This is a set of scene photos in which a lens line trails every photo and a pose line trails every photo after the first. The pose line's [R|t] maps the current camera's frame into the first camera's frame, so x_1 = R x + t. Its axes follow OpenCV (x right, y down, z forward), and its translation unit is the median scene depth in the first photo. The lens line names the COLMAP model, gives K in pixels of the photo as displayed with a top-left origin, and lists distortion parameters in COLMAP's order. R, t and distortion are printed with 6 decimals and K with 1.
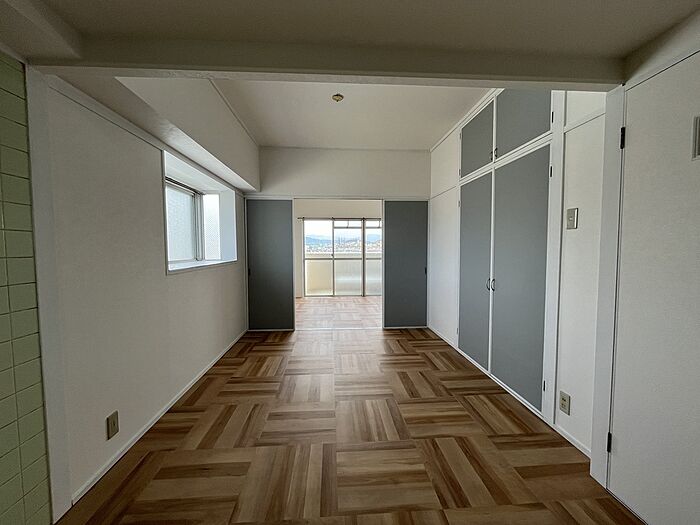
lens RADIAL K [[282.2, 0, 349.1], [0, 282.2, 262.7], [0, 0, 1]] dist [-0.002369, -0.000431]
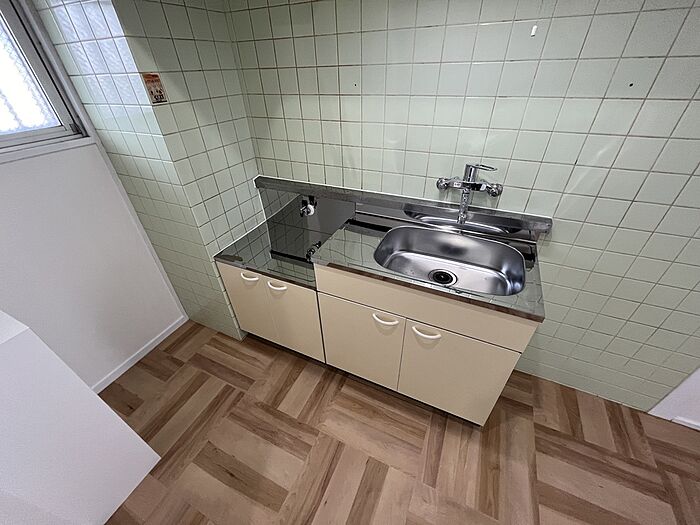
lens RADIAL K [[282.2, 0, 347.8], [0, 282.2, 262.0], [0, 0, 1]] dist [-0.002369, -0.000431]
pose [[-0.479912, 0.522919, -0.704444, 0.022957], [-0.013668, 0.798399, 0.601974, -0.152701], [0.877210, 0.298522, -0.376014, 0.095837]]
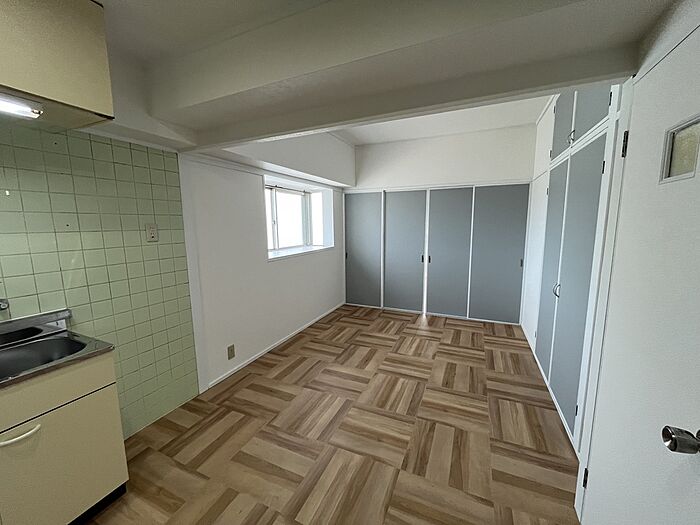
lens RADIAL K [[282.2, 0, 349.3], [0, 282.2, 262.6], [0, 0, 1]] dist [-0.002369, -0.000431]
pose [[0.883903, 0.060461, -0.463746, 0.422126], [-0.017712, 0.995224, 0.095995, -0.103066], [0.467335, -0.076637, 0.880752, -0.093312]]
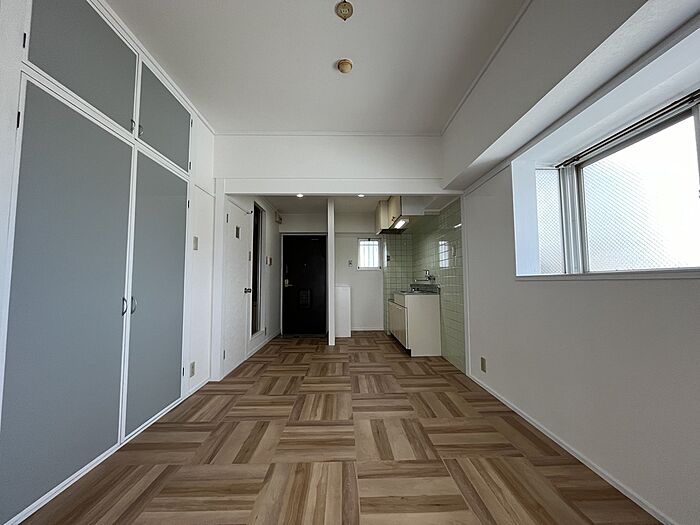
lens RADIAL K [[282.2, 0, 348.7], [0, 282.2, 262.5], [0, 0, 1]] dist [-0.002369, -0.000431]
pose [[-0.998956, 0.014881, 0.043181, -0.091190], [0.014242, 0.999785, -0.015071, -0.014225], [-0.043396, -0.014441, -0.998954, 2.128928]]
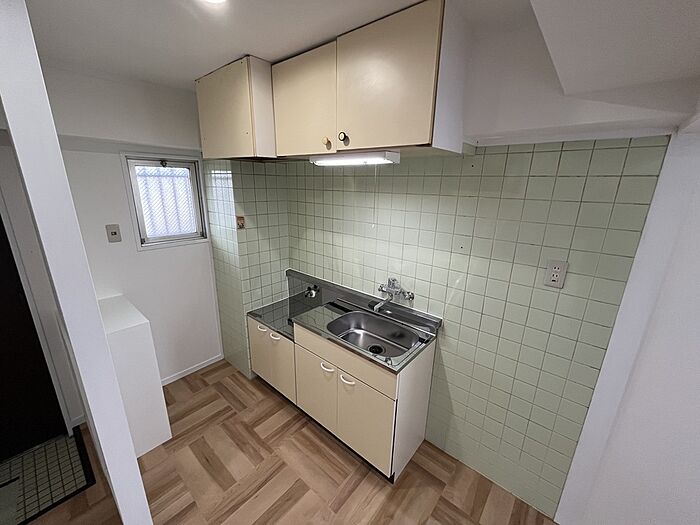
lens RADIAL K [[282.2, 0, 348.8], [0, 282.2, 262.2], [0, 0, 1]] dist [-0.002369, -0.000431]
pose [[-0.697994, 0.185268, -0.691723, 0.143860], [-0.053529, 0.949752, 0.308391, -0.302720], [0.714100, 0.252282, -0.653004, 0.529634]]
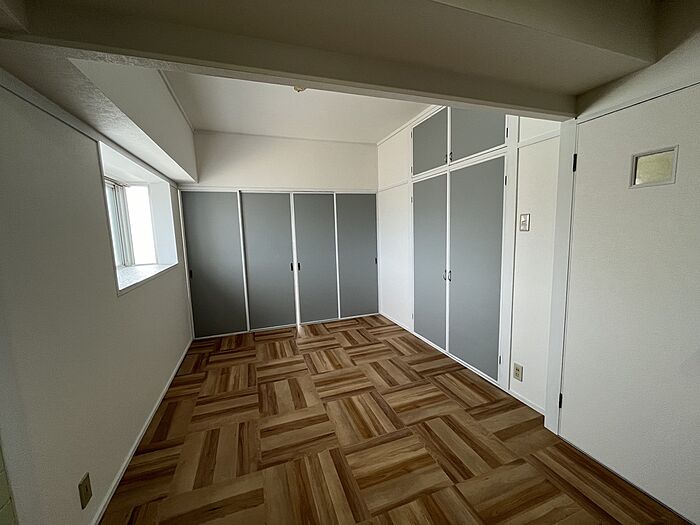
lens RADIAL K [[282.2, 0, 349.4], [0, 282.2, 262.6], [0, 0, 1]] dist [-0.002369, -0.000431]
pose [[0.962120, -0.058892, 0.266190, -0.216786], [0.042269, 0.996806, 0.067759, -0.084613], [-0.269331, -0.053940, 0.961536, 0.032939]]
